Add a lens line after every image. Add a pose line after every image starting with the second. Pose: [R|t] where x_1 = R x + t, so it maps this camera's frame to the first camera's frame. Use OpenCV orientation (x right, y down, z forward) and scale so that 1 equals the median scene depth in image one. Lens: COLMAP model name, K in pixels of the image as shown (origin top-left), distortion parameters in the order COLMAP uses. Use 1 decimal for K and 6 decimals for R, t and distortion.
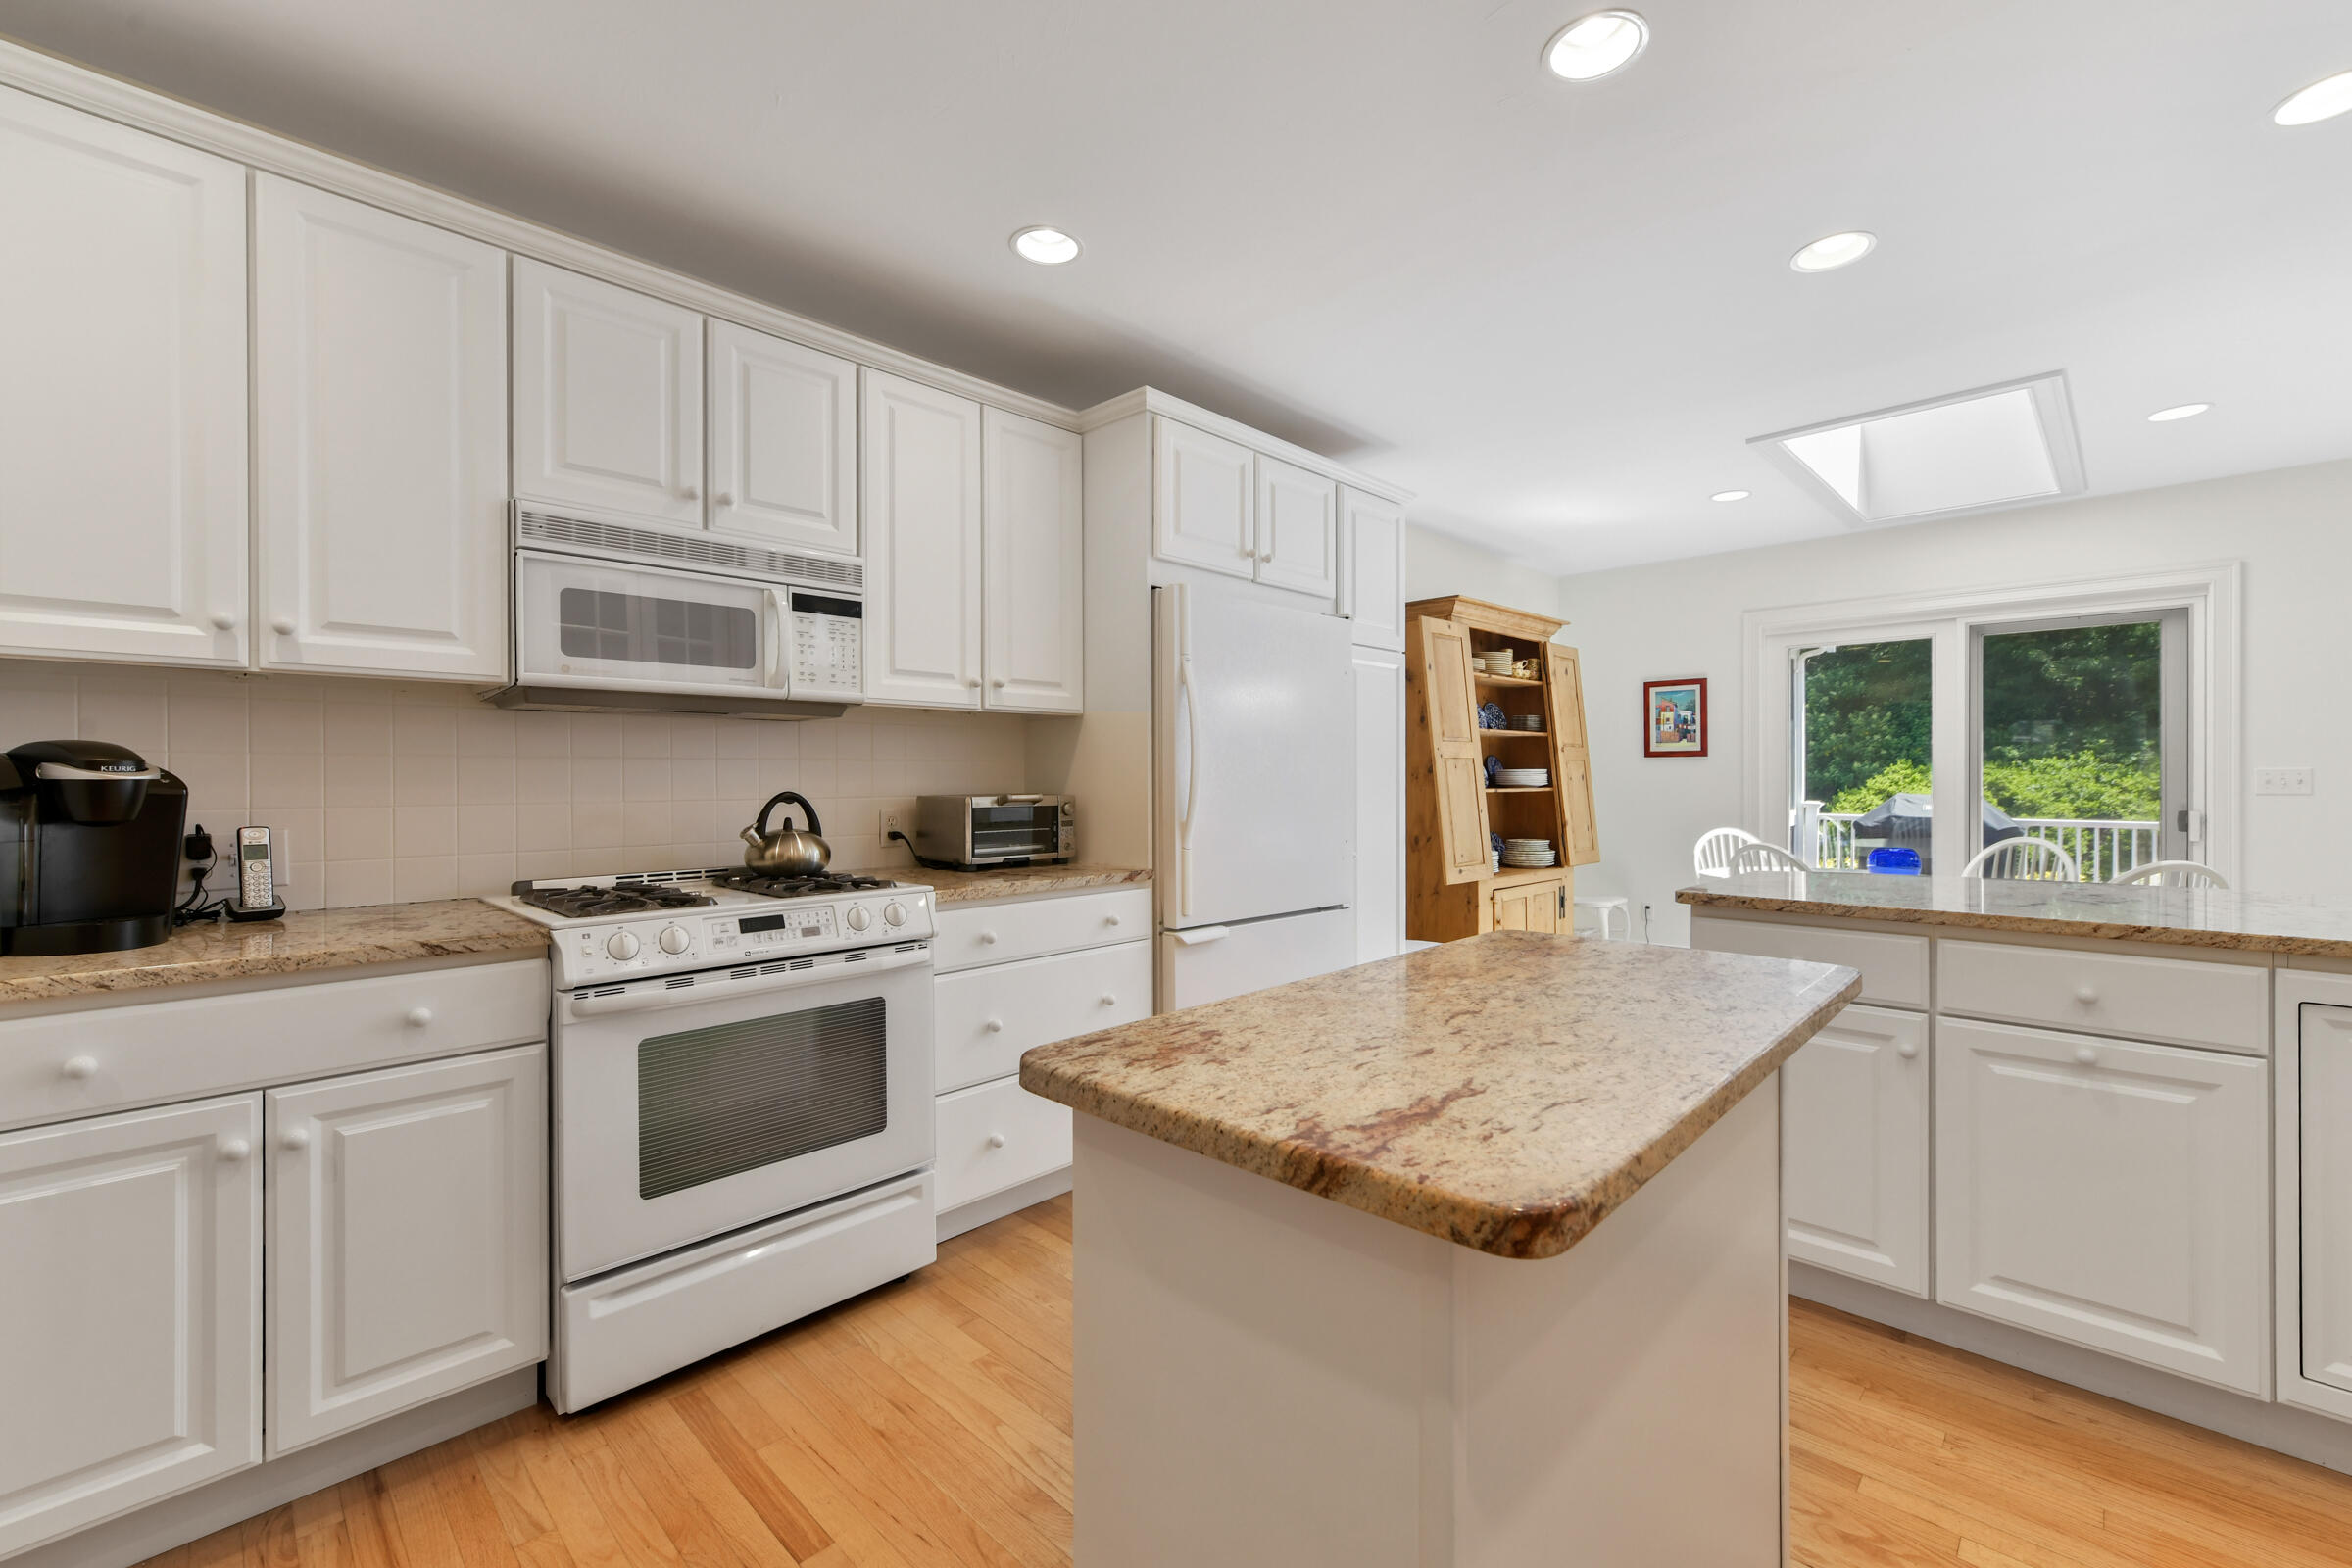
lens RADIAL K [[961.1, 0, 1199.6], [0, 961.1, 774.9], [0, 0, 1]] dist [-0.000498, 0.000347]
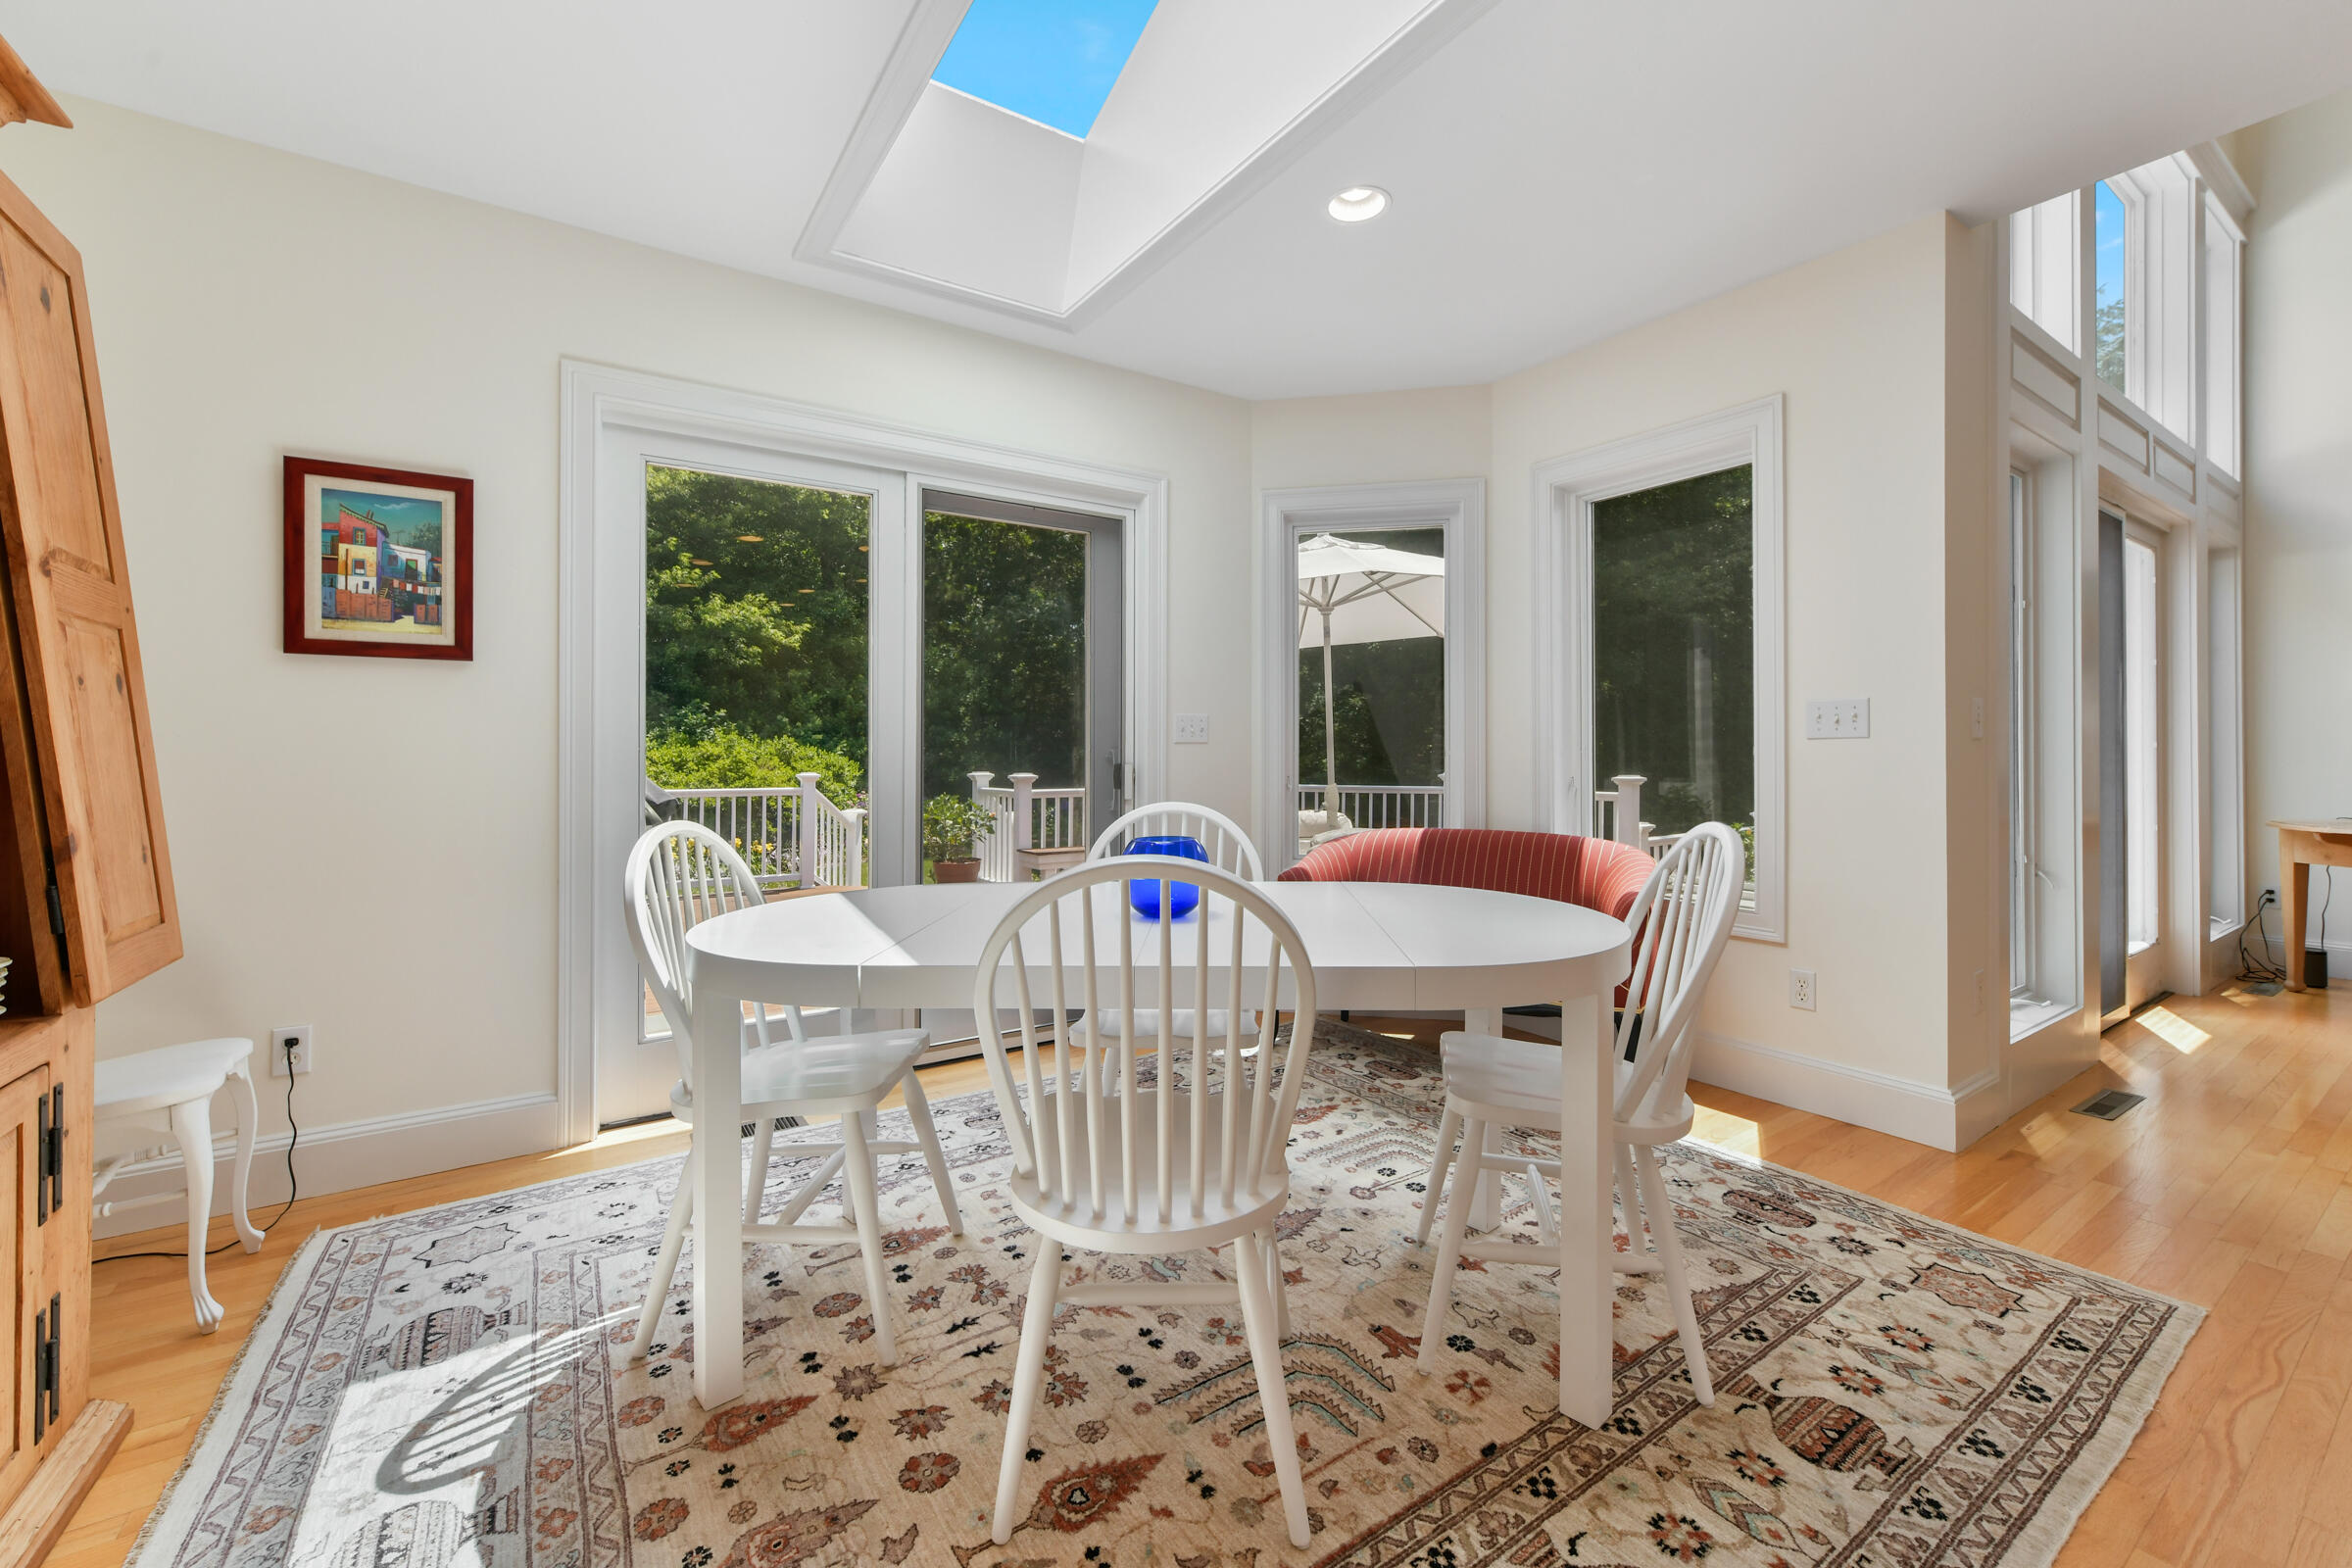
lens RADIAL K [[953.0, 0, 1179.4], [0, 953.0, 752.4], [0, 0, 1]] dist [0.001143, 0.000076]
pose [[0.221649, 0.003637, 0.975120, 0.177569], [0.000414, 0.999993, -0.003824, 0.024223], [-0.975126, 0.001251, 0.221646, 0.590721]]
